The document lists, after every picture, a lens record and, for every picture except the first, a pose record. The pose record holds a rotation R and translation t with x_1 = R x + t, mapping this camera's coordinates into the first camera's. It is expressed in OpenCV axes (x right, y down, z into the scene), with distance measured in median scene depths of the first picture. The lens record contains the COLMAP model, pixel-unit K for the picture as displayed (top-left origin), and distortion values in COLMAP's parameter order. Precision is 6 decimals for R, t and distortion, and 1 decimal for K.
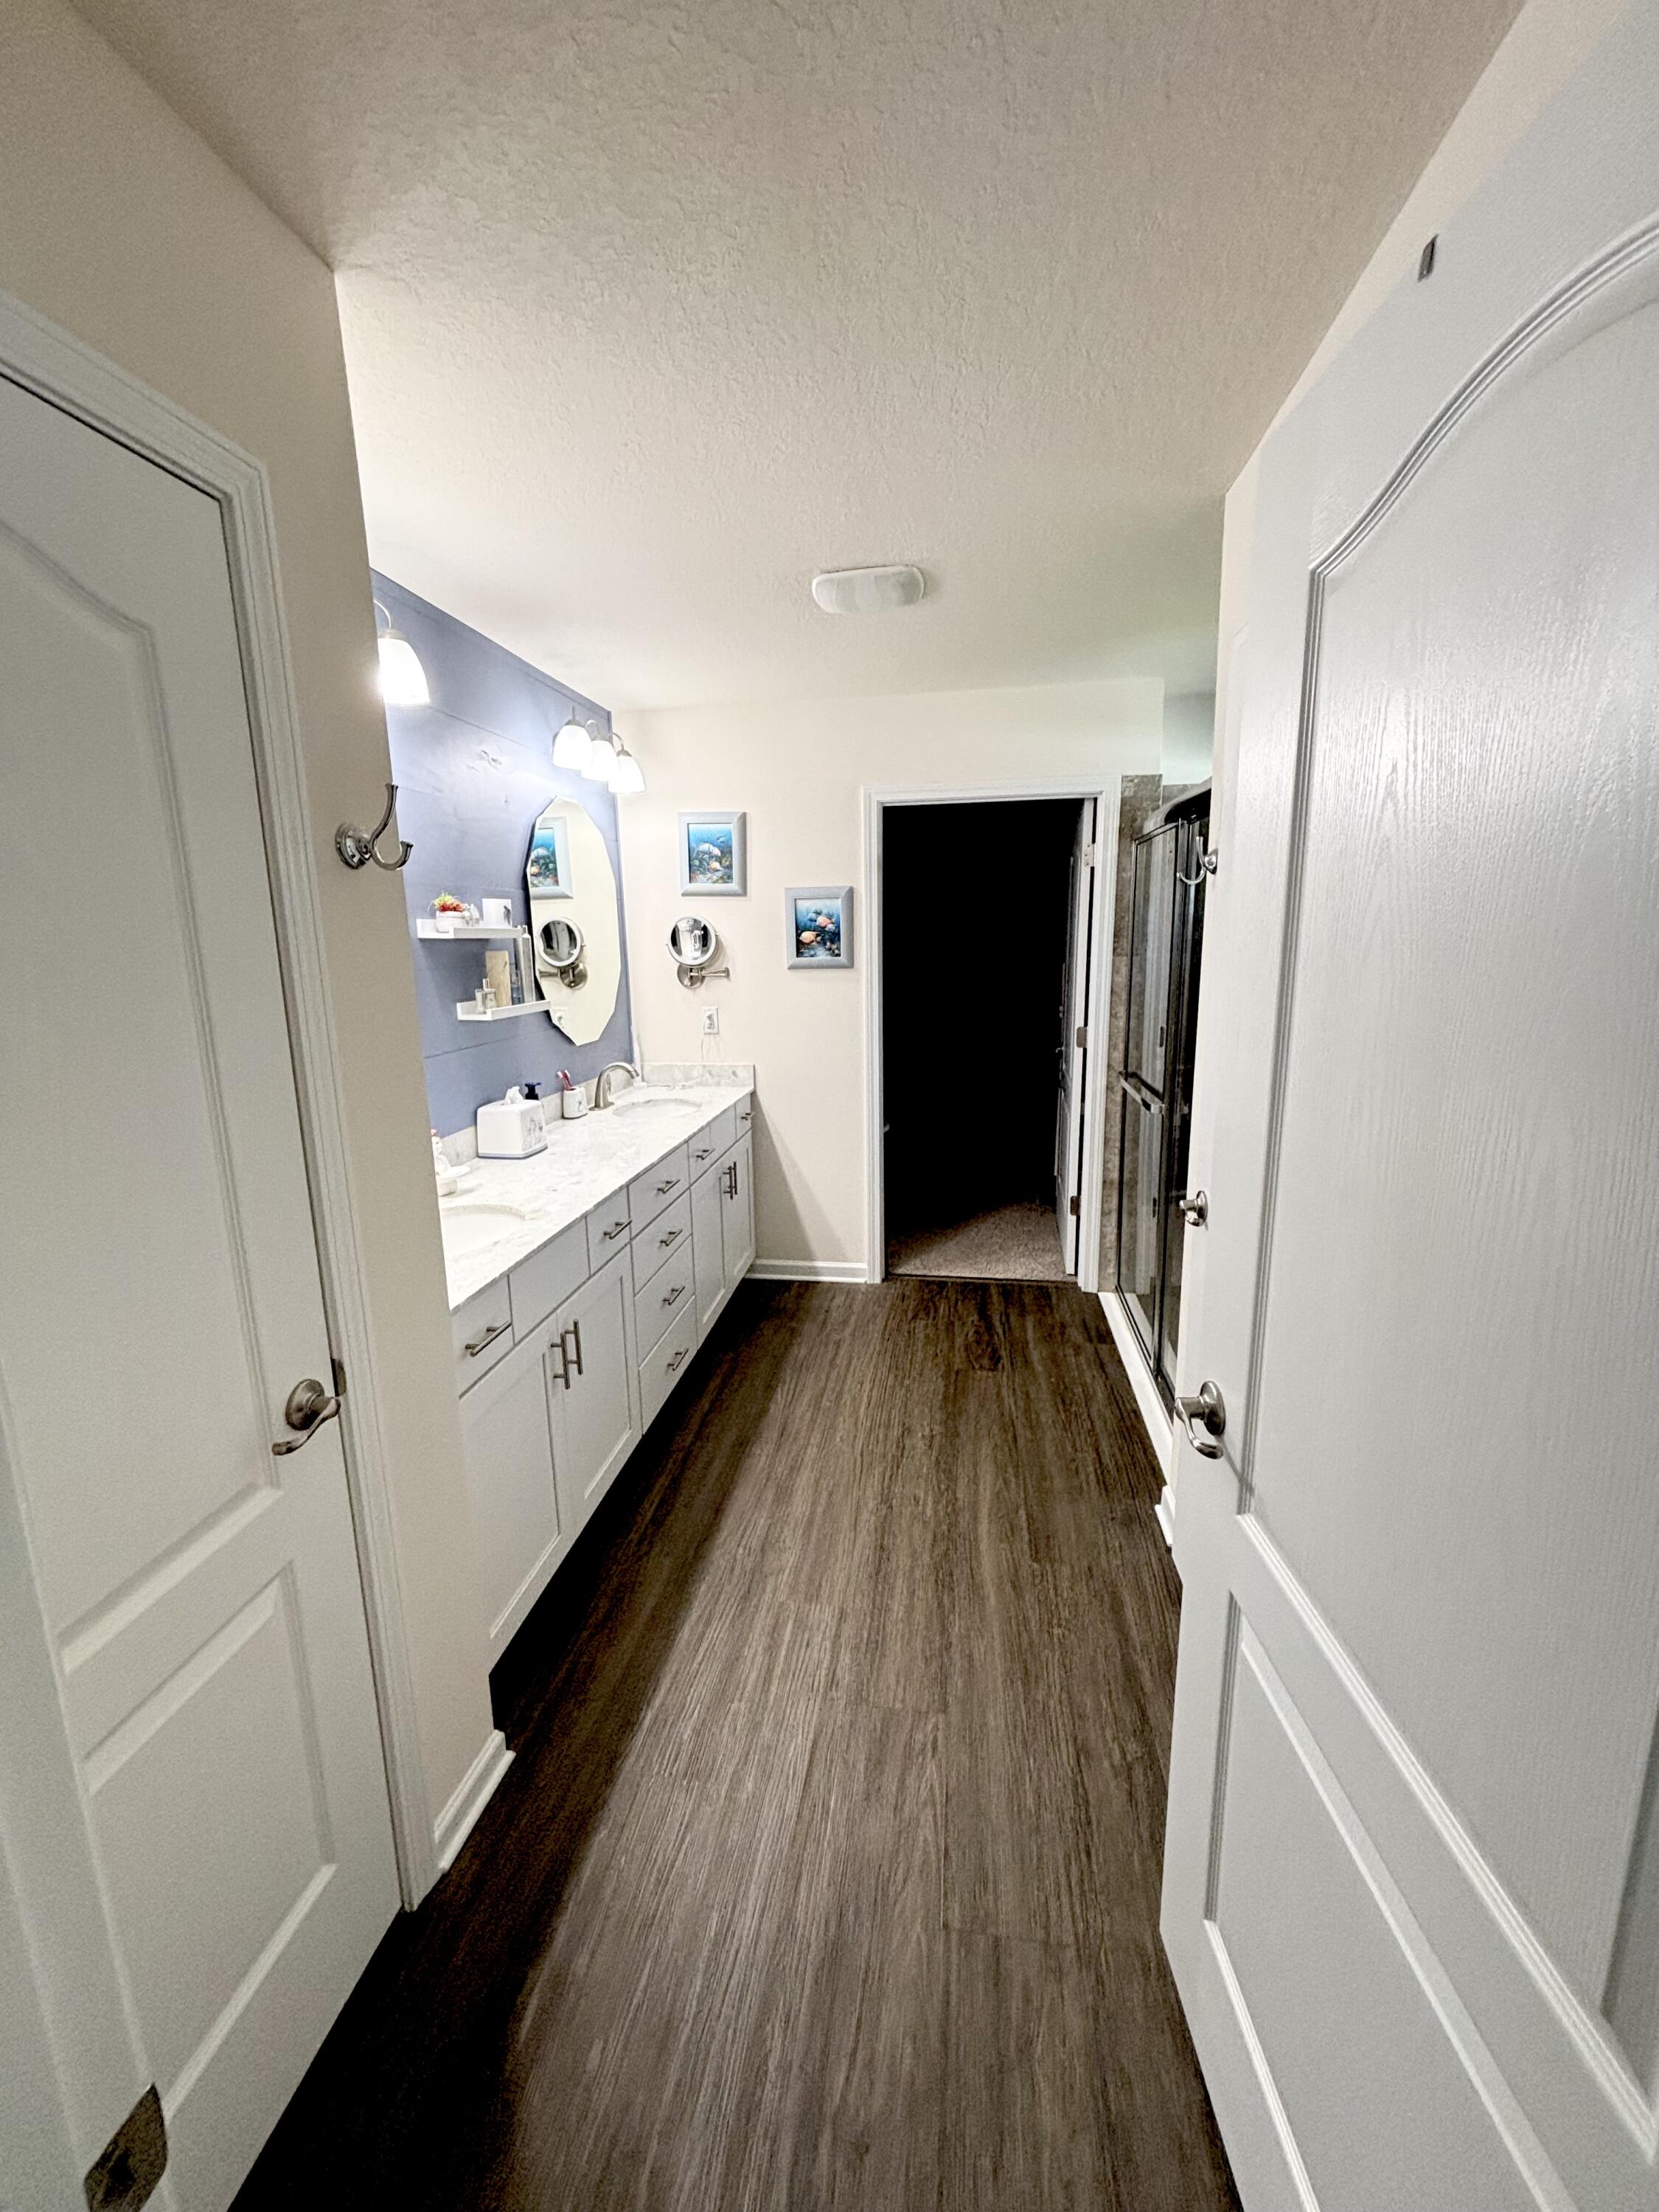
lens RADIAL K [[886.8, 0, 824.0], [0, 886.8, 1112.4], [0, 0, 1]] dist [0.000508, 0.000001]
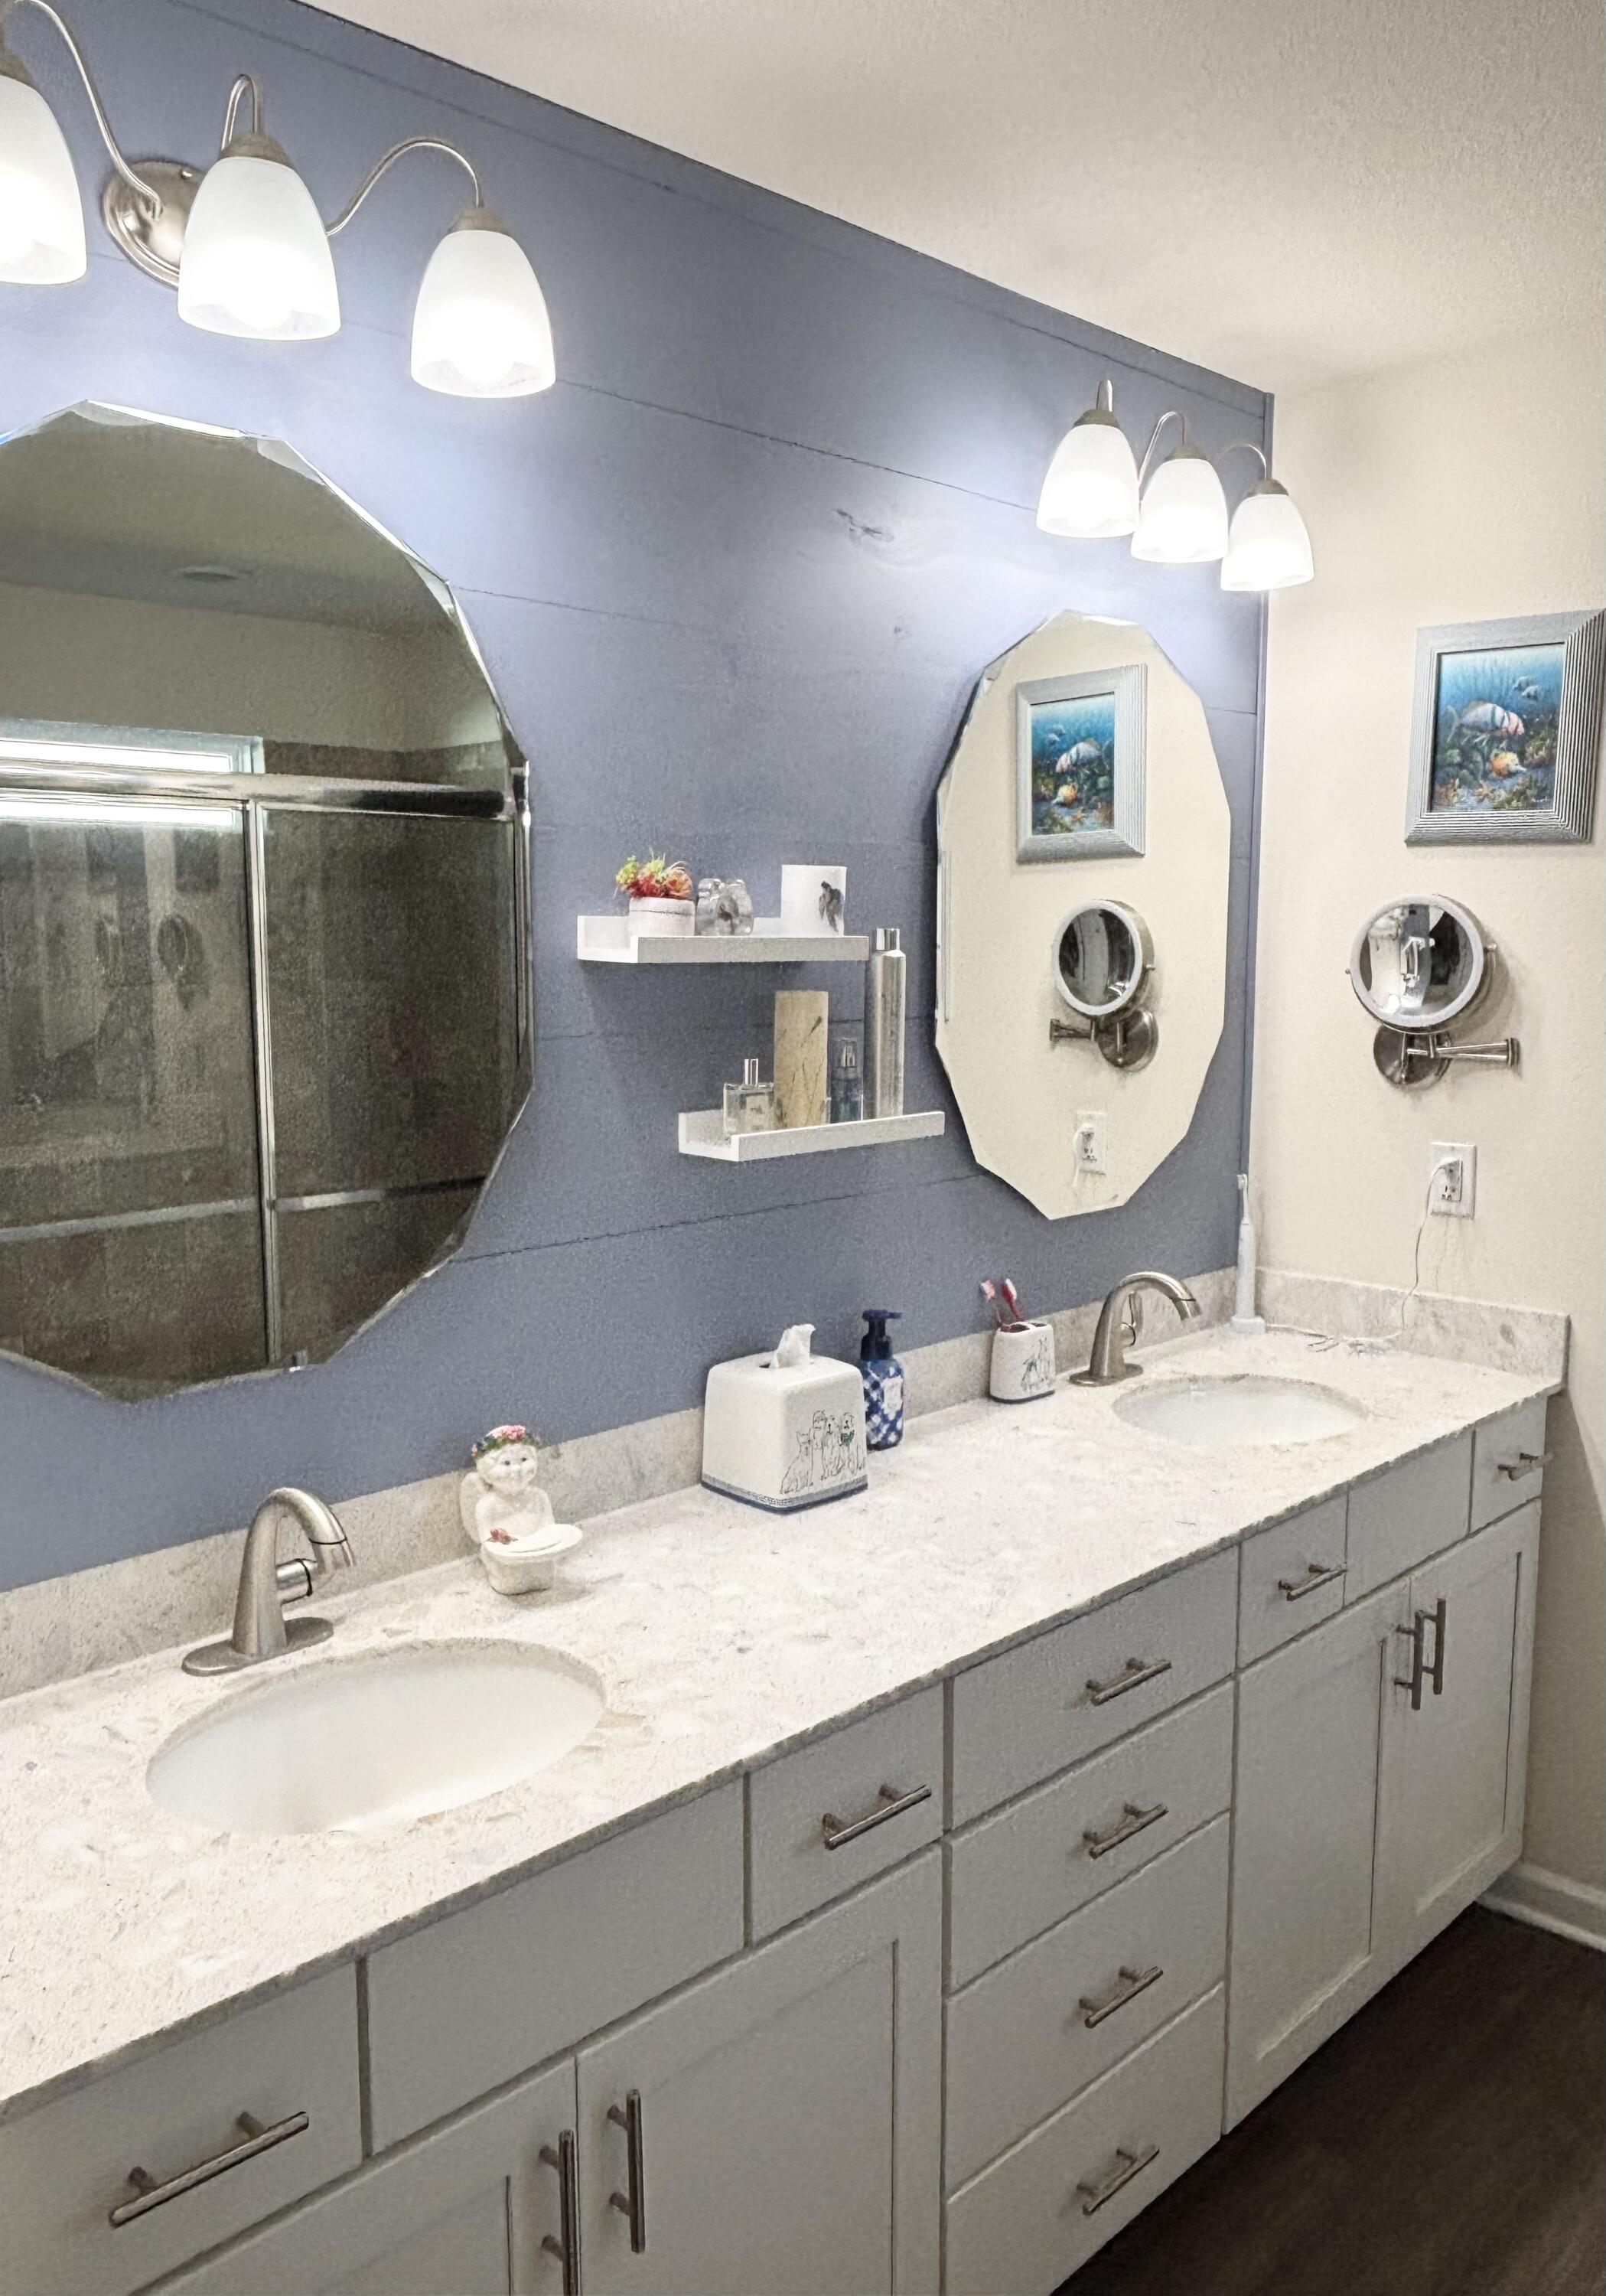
lens RADIAL K [[1605.9, 0, 795.2], [0, 1605.9, 1135.8], [0, 0, 1]] dist [0.001337, -0.003106]
pose [[0.781493, 0.089415, -0.617474, 0.077951], [-0.128093, 0.991589, -0.018527, -0.084975], [0.610624, 0.093573, 0.786373, 0.353325]]
